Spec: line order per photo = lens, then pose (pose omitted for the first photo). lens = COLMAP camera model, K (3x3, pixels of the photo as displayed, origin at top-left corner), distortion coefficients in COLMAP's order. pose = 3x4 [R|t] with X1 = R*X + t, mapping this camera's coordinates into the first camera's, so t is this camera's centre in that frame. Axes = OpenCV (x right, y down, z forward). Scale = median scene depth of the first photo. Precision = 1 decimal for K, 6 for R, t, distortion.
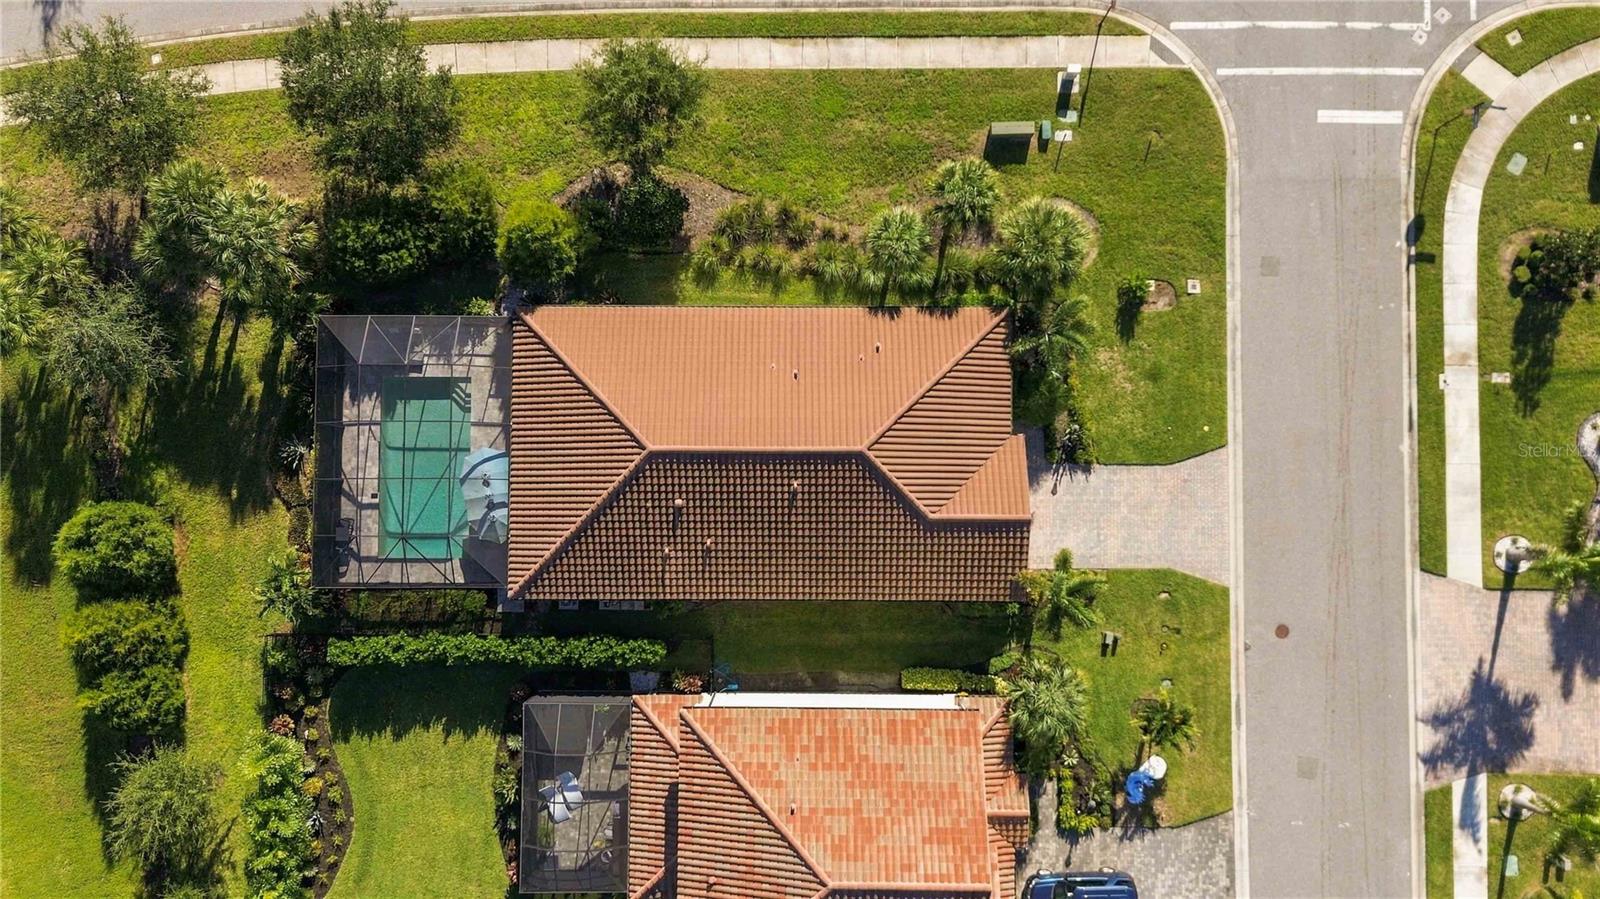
lens RADIAL K [[1133.7, 0, 794.0], [0, 1133.7, 450.8], [0, 0, 1]] dist [0.080699, -0.087155]
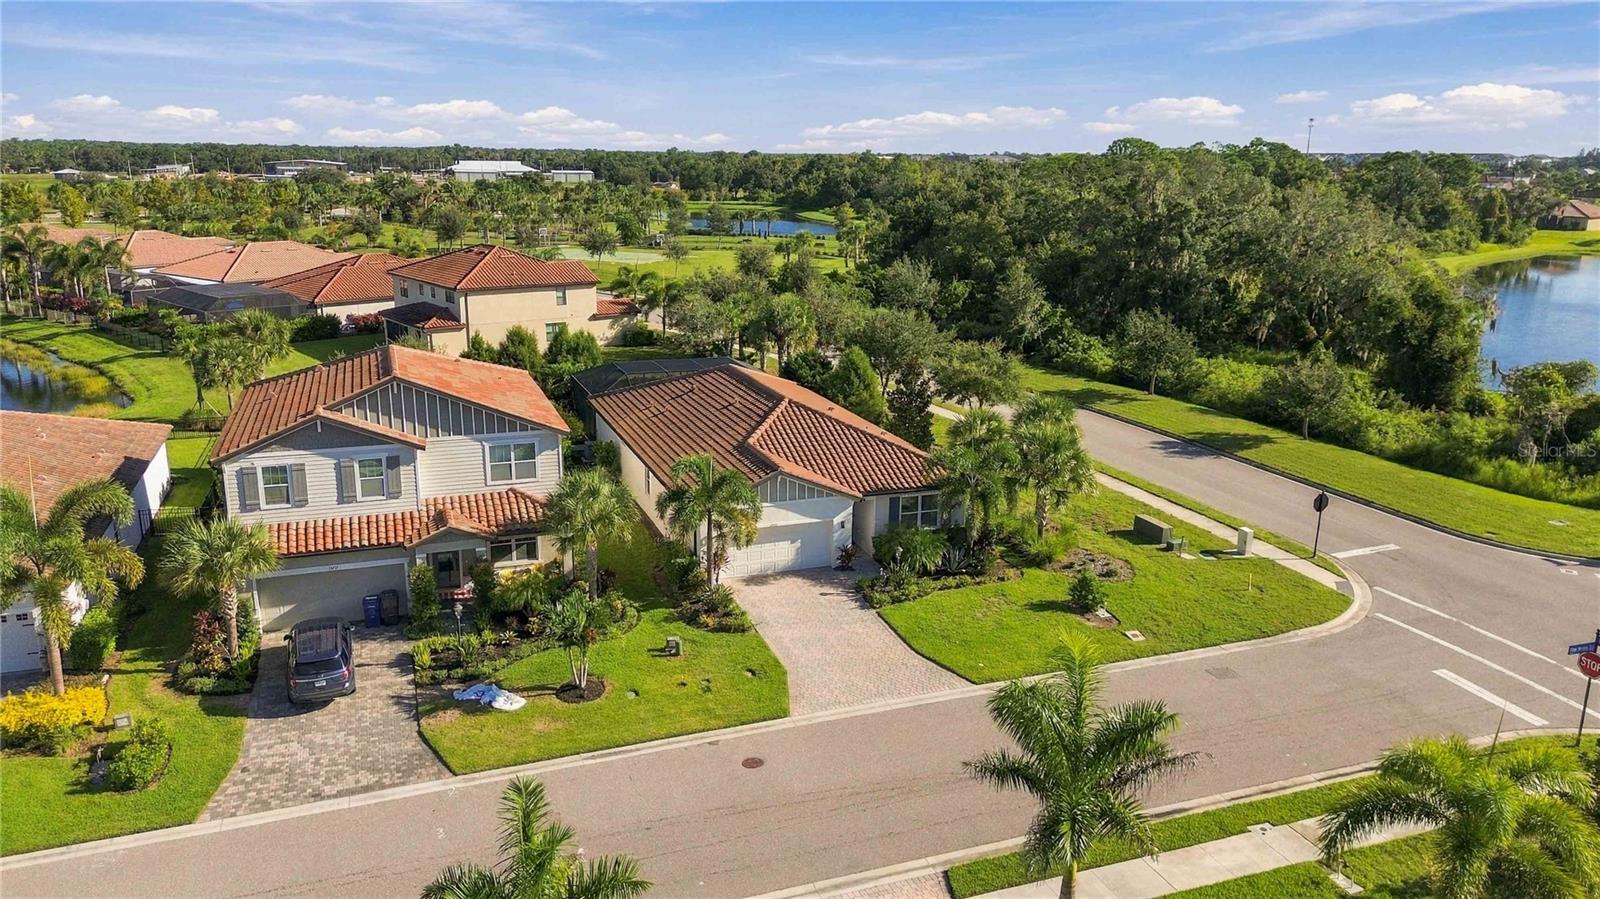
lens RADIAL K [[1133.7, 0, 794.0], [0, 1133.7, 450.8], [0, 0, 1]] dist [0.080699, -0.087155]
pose [[0.349265, 0.248944, -0.903350, 0.945421], [-0.936638, 0.120418, -0.328950, 0.317683], [0.026889, 0.961003, 0.275228, 0.659252]]
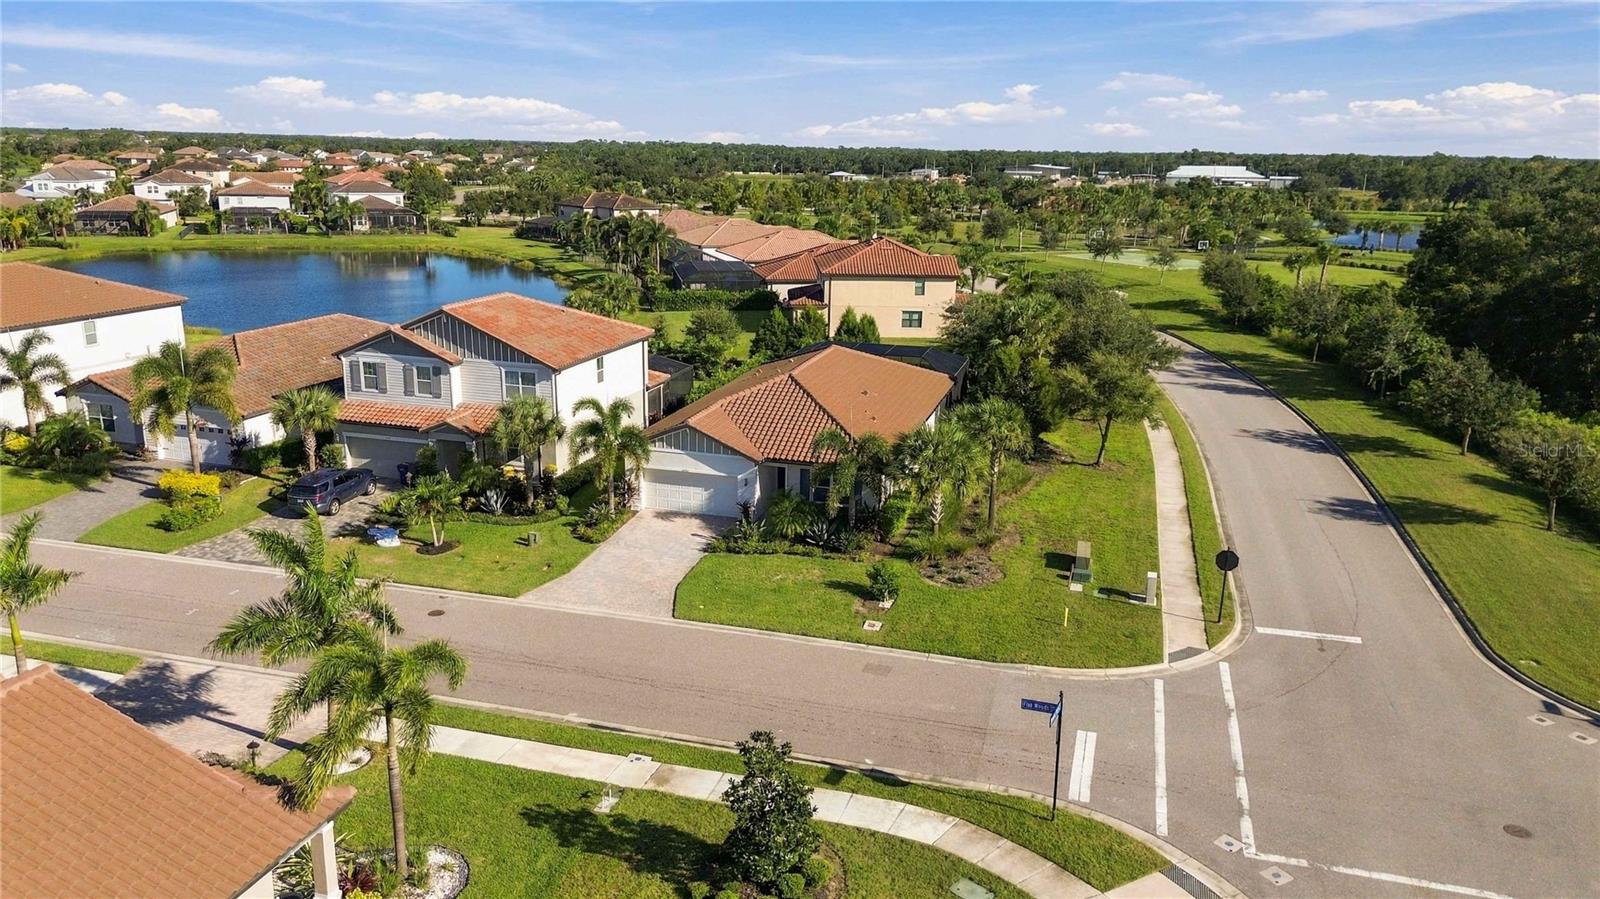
lens RADIAL K [[1133.7, 0, 794.0], [0, 1133.7, 450.8], [0, 0, 1]] dist [0.080699, -0.087155]
pose [[-0.276897, 0.250849, -0.927579, 1.073637], [-0.960563, -0.046704, 0.274113, -0.303940], [0.025439, 0.966899, 0.253888, 0.680947]]
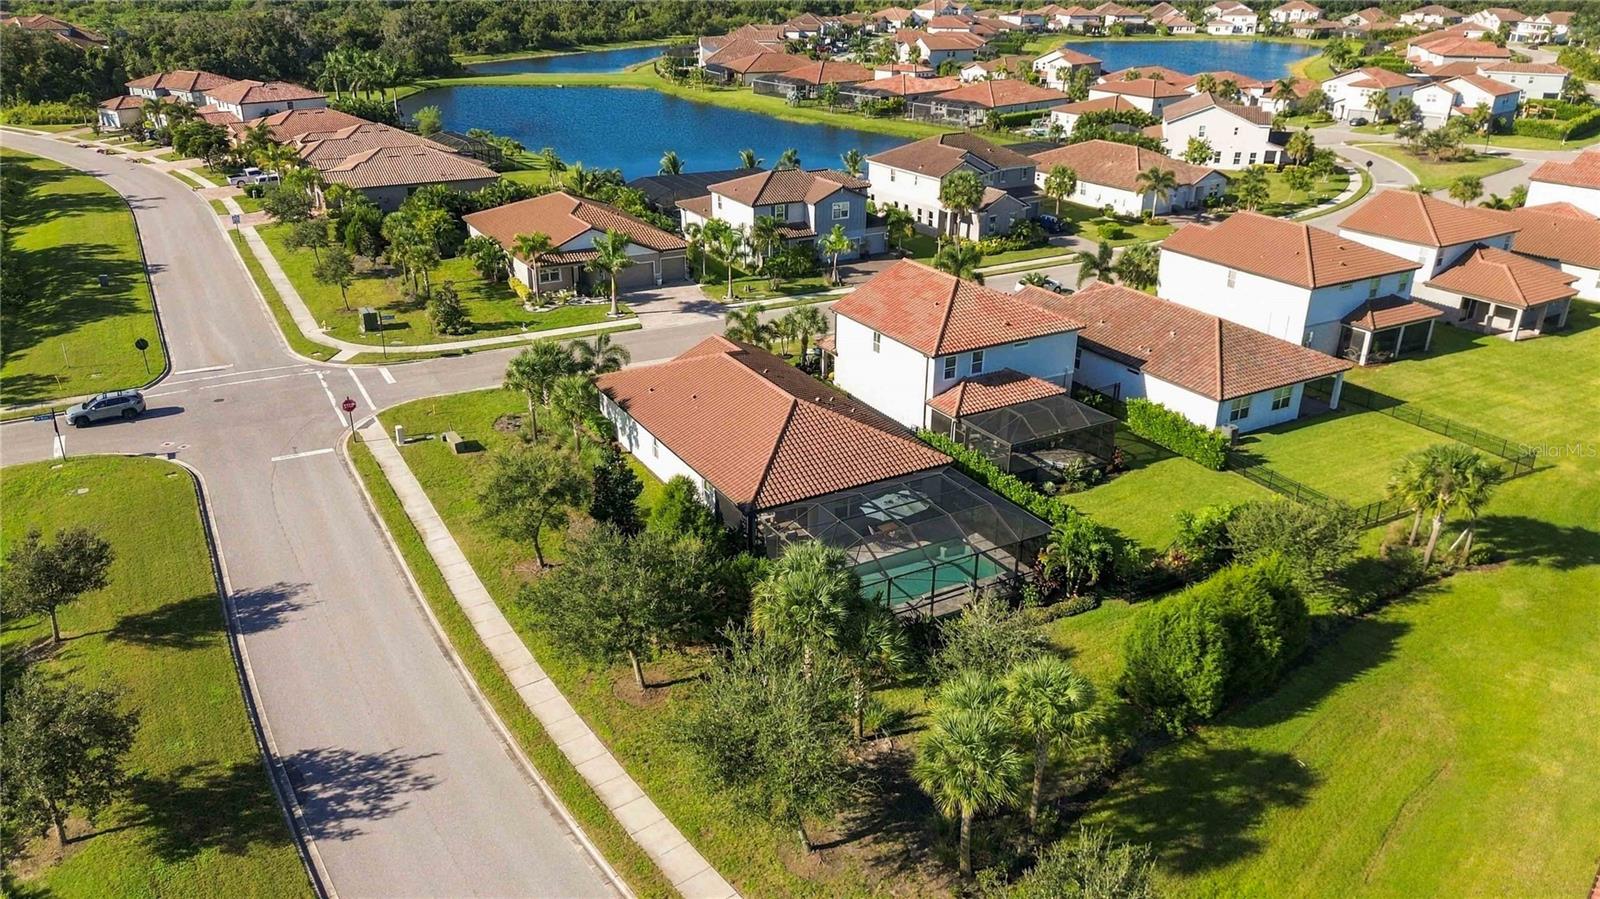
lens RADIAL K [[1133.7, 0, 794.0], [0, 1133.7, 450.8], [0, 0, 1]] dist [0.080699, -0.087155]
pose [[-0.501594, -0.343912, 0.793806, -1.064611], [0.864081, -0.154576, 0.479031, -0.575972], [-0.042041, 0.926191, 0.374702, 0.492165]]
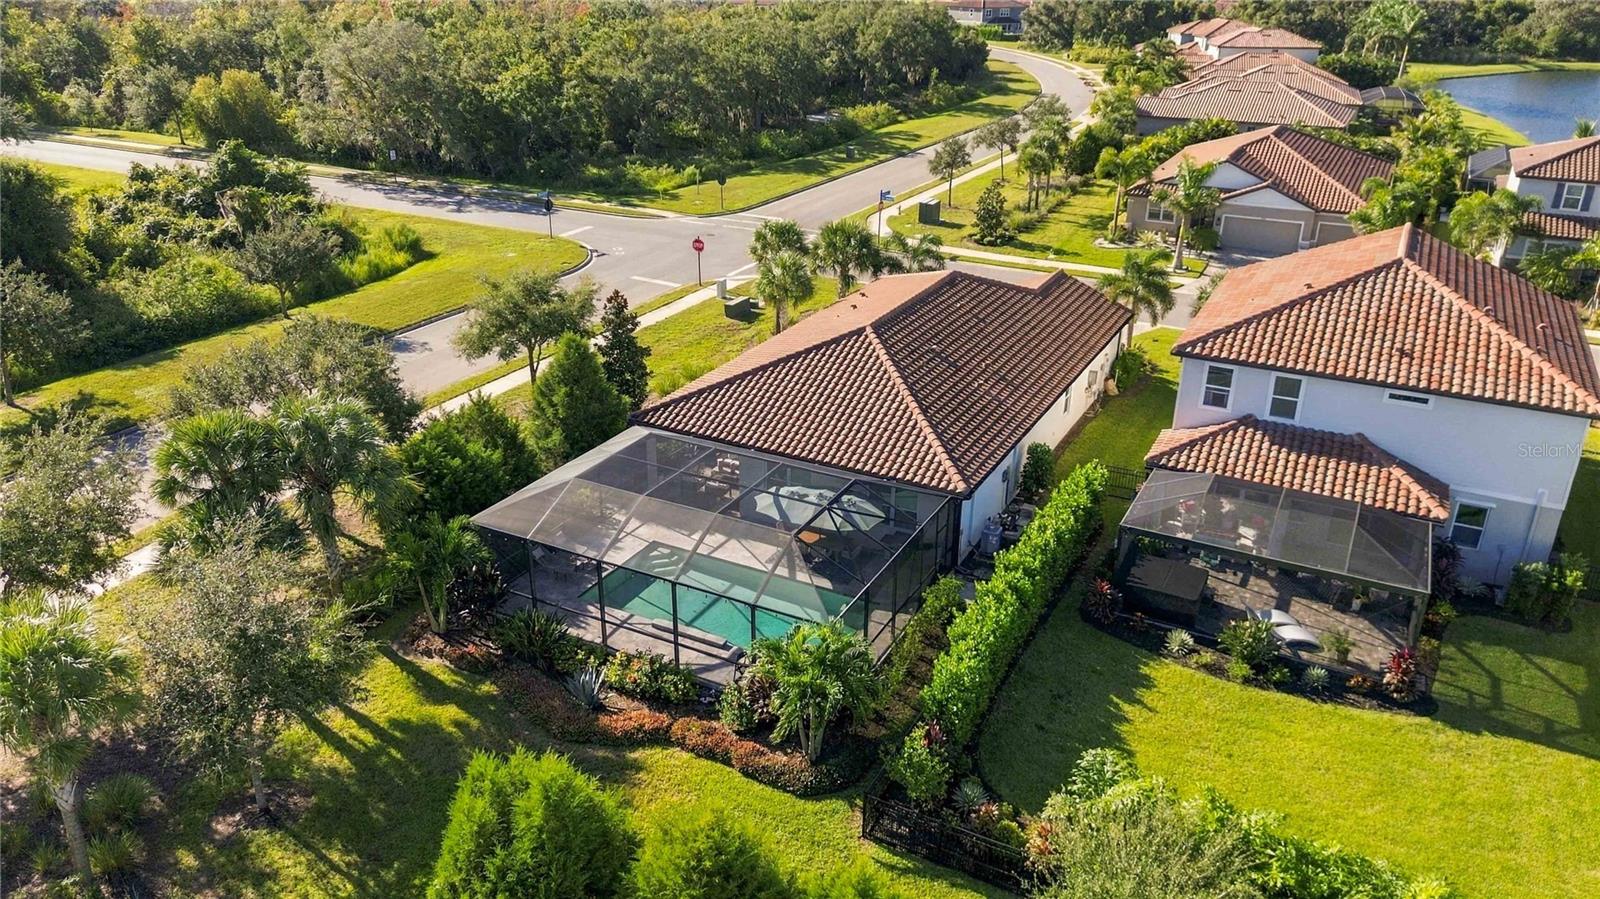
lens RADIAL K [[1137.2, 0, 795.0], [0, 1137.2, 452.2], [0, 0, 1]] dist [0.052592, -0.039897]
pose [[0.465203, -0.344310, 0.815498, -0.803738], [0.883698, 0.234353, -0.405163, 0.294243], [-0.051612, 0.909137, 0.413288, 0.641417]]
